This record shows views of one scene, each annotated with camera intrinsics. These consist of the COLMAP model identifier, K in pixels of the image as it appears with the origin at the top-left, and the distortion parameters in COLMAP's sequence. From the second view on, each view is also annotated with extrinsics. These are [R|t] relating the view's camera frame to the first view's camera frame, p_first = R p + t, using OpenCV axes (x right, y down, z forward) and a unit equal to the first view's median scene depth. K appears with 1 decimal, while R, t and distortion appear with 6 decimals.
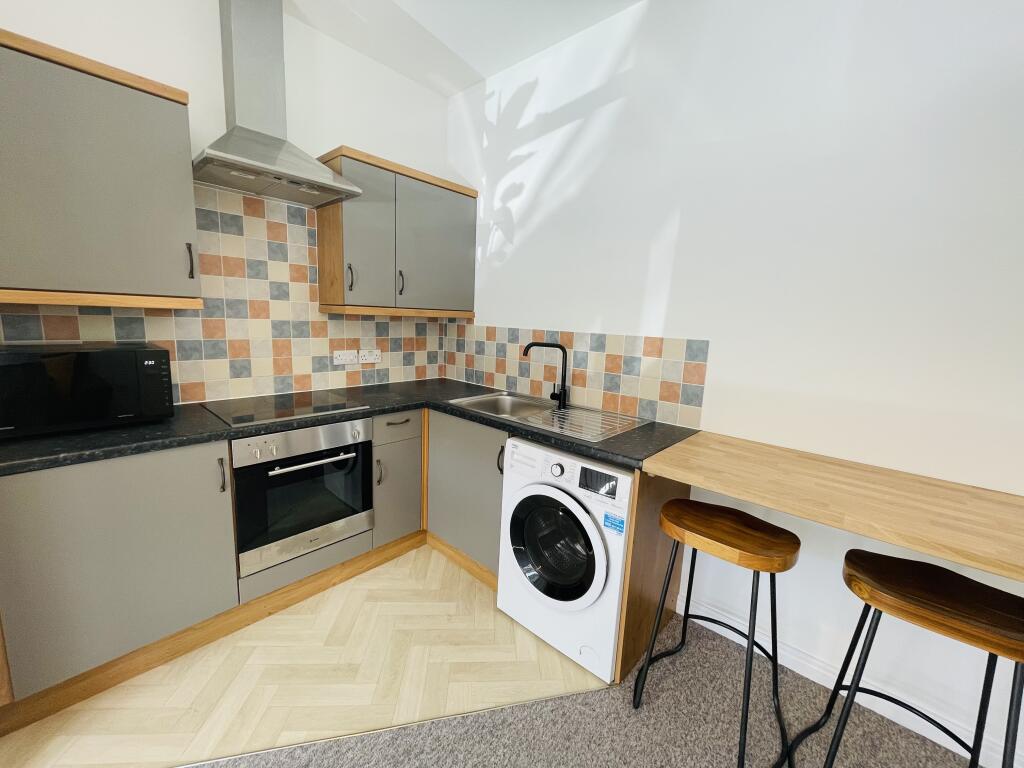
lens RADIAL K [[412.4, 0, 511.4], [0, 412.4, 379.8], [0, 0, 1]] dist [-0.001655, -0.000363]
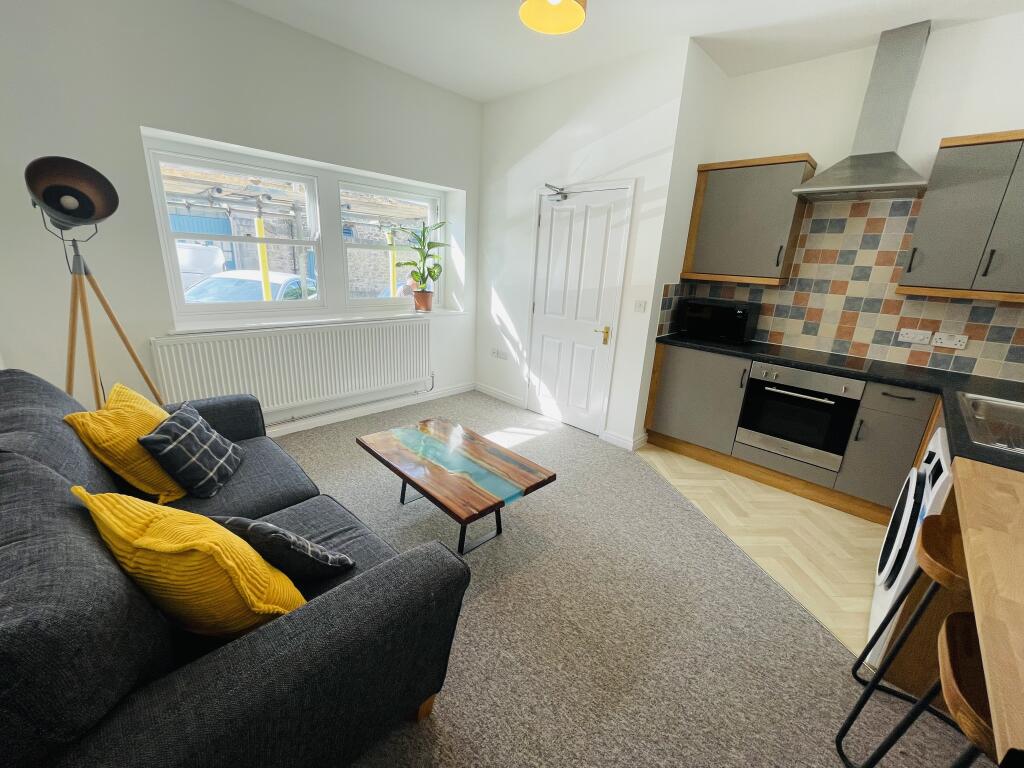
lens RADIAL K [[412.4, 0, 511.4], [0, 412.4, 379.8], [0, 0, 1]] dist [-0.001655, -0.000363]
pose [[-0.028111, 0.239006, -0.970611, 0.795056], [-0.204938, 0.948991, 0.239618, 0.012142], [0.978371, 0.205651, 0.022304, -0.012725]]
